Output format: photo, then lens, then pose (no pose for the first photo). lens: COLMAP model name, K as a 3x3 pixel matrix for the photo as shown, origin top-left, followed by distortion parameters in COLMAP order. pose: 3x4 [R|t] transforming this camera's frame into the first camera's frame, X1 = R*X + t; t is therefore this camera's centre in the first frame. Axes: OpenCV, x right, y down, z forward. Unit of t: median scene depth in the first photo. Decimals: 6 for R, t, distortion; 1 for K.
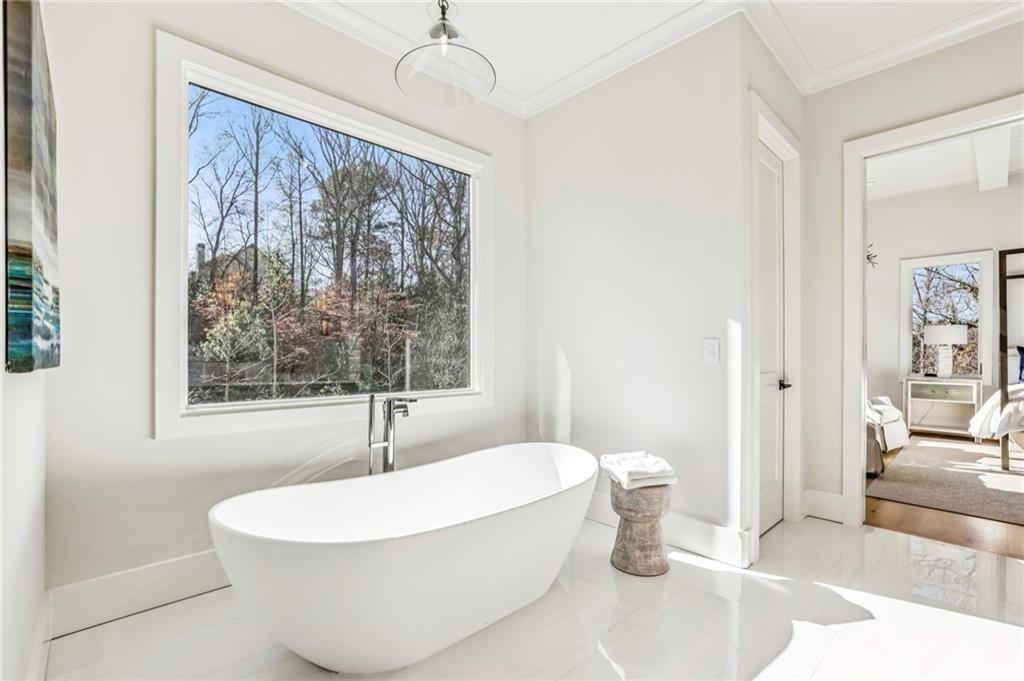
lens RADIAL K [[441.8, 0, 504.2], [0, 441.8, 354.2], [0, 0, 1]] dist [-0.000072, 0.000545]
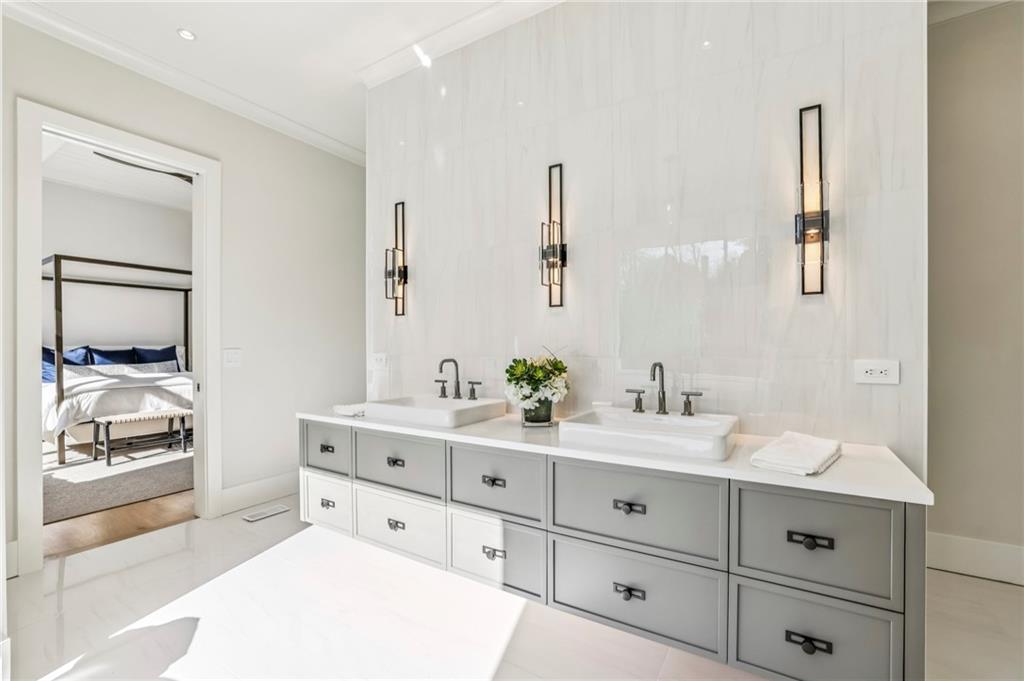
lens RADIAL K [[441.8, 0, 511.9], [0, 441.8, 344.8], [0, 0, 1]] dist [-0.000072, 0.000545]
pose [[-0.261266, 0.004216, 0.965258, -0.154801], [-0.001400, 0.999988, -0.004747, -0.016998], [-0.965266, -0.002592, -0.261257, 0.245501]]
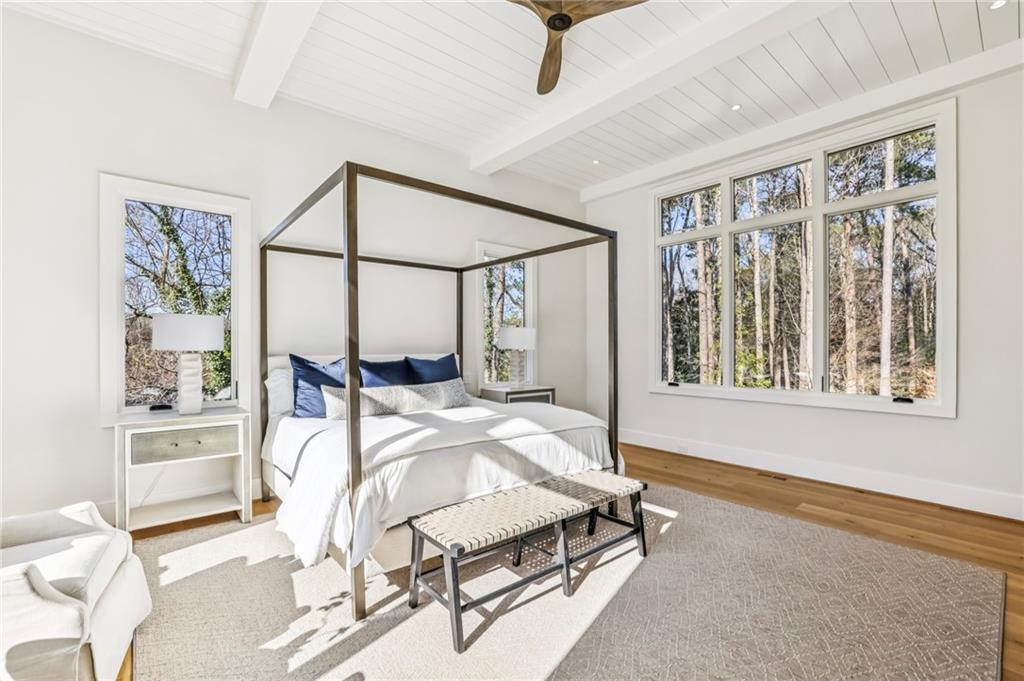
lens RADIAL K [[441.8, 0, 510.2], [0, 441.8, 345.3], [0, 0, 1]] dist [-0.000072, 0.000545]
pose [[0.041247, 0.001842, 0.999147, 0.659799], [0.002495, 0.999995, -0.001947, -0.036319], [-0.999146, 0.002573, 0.041242, 0.815142]]
